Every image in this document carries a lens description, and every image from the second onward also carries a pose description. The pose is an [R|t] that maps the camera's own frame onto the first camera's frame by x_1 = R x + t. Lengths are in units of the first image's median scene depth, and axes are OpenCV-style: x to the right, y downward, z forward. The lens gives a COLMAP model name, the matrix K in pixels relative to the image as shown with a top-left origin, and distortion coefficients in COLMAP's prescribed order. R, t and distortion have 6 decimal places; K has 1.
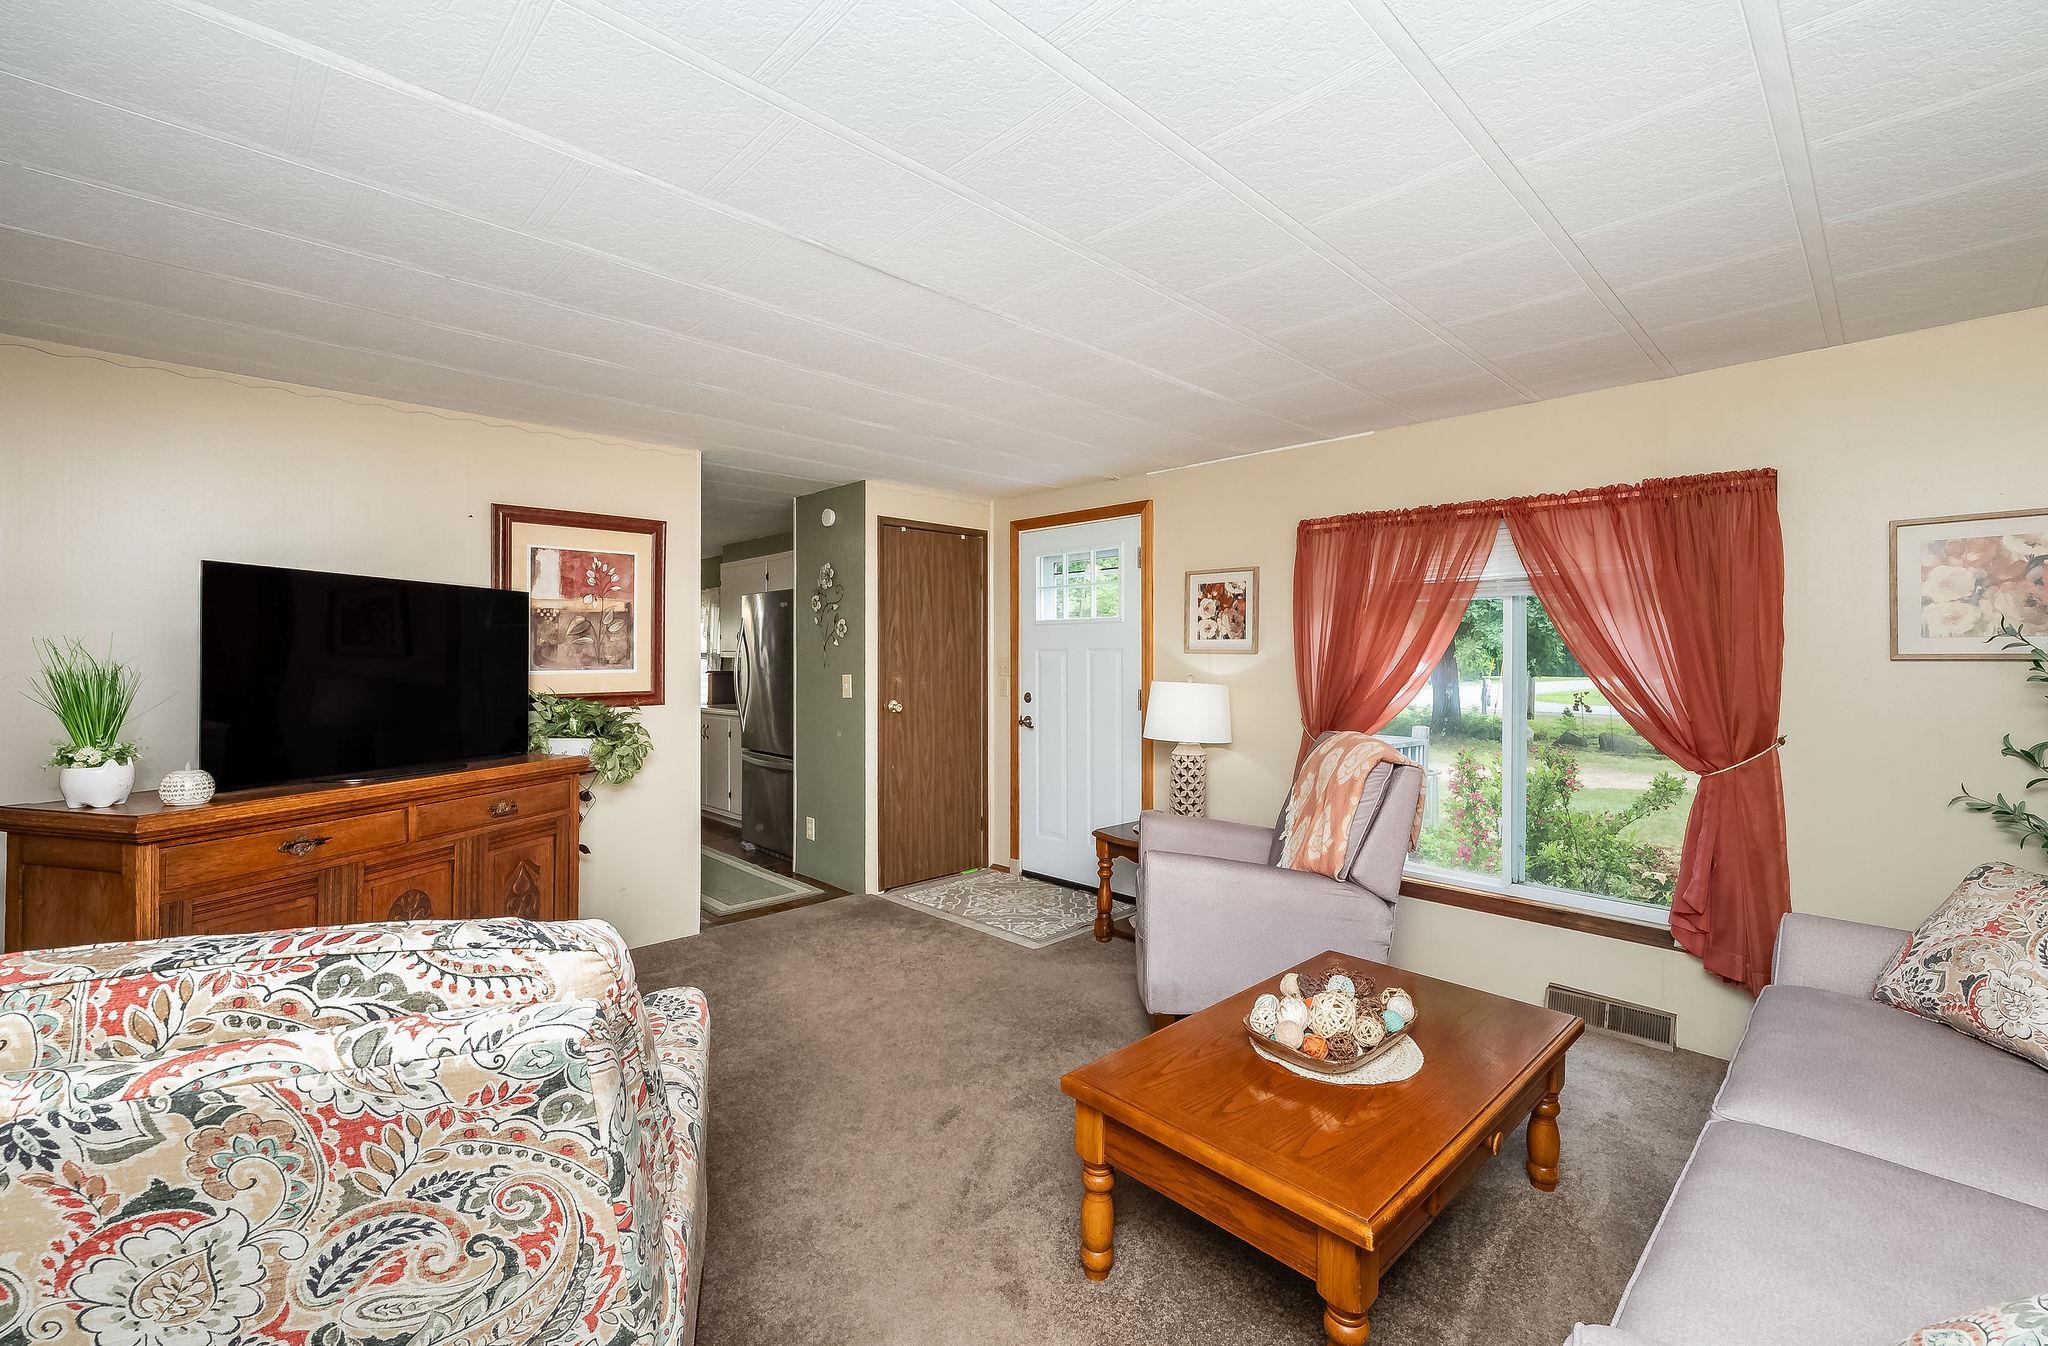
lens RADIAL K [[812.1, 0, 1025.0], [0, 812.1, 661.6], [0, 0, 1]] dist [-0.001906, 0.000323]
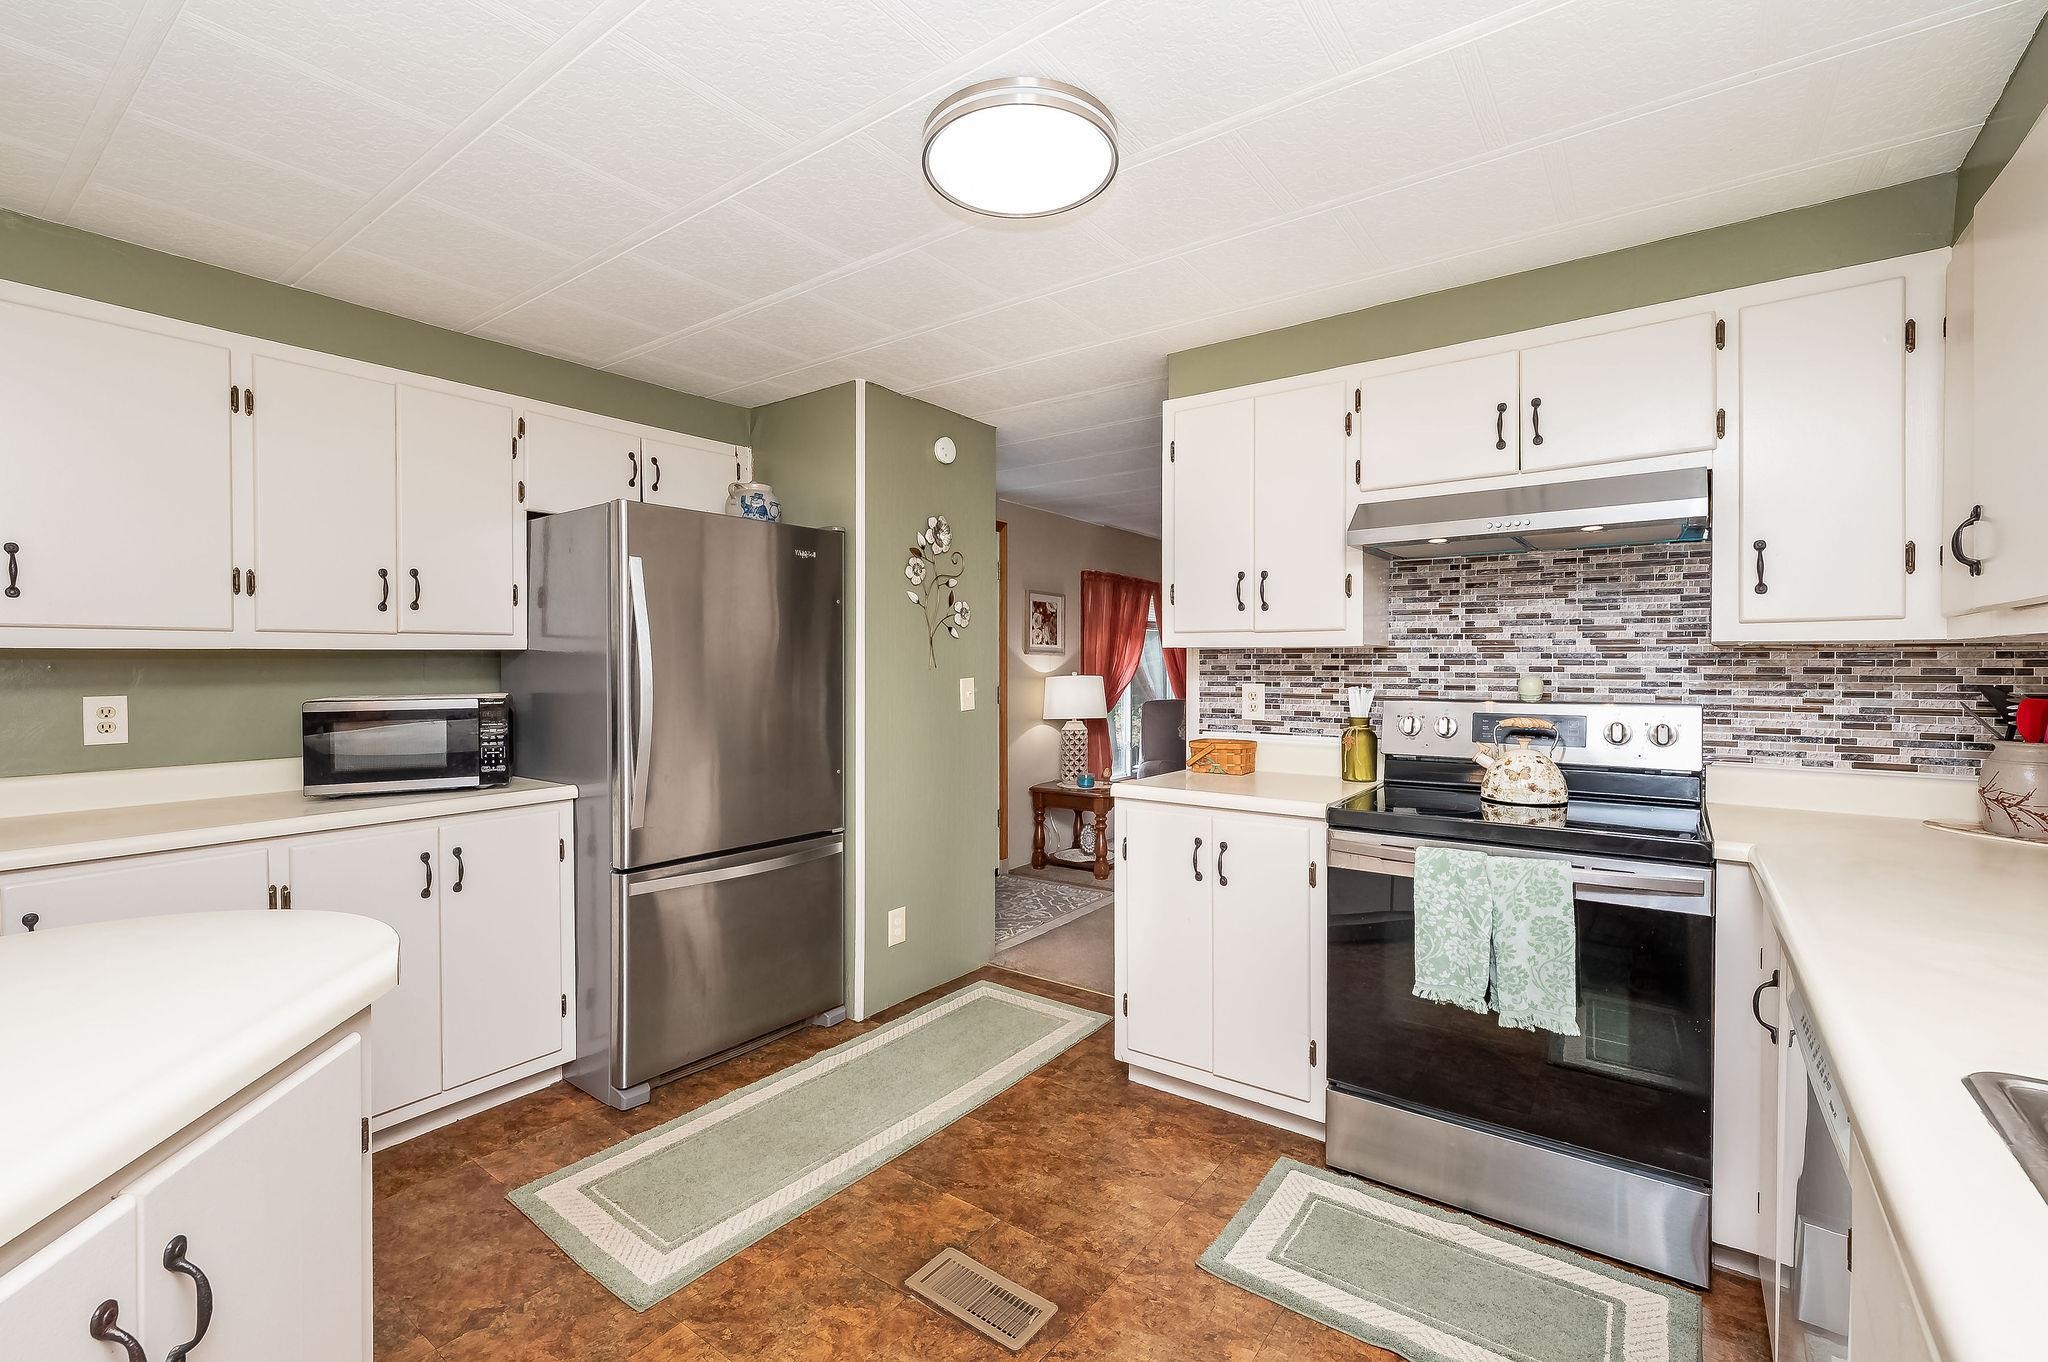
lens RADIAL K [[905.3, 0, 1022.9], [0, 905.3, 672.8], [0, 0, 1]] dist [0.000968, -0.000202]
pose [[-0.187473, -0.010760, 0.982211, -1.216574], [0.002467, 0.999932, 0.011425, 0.002612], [-0.982267, 0.004565, -0.187434, 1.300745]]
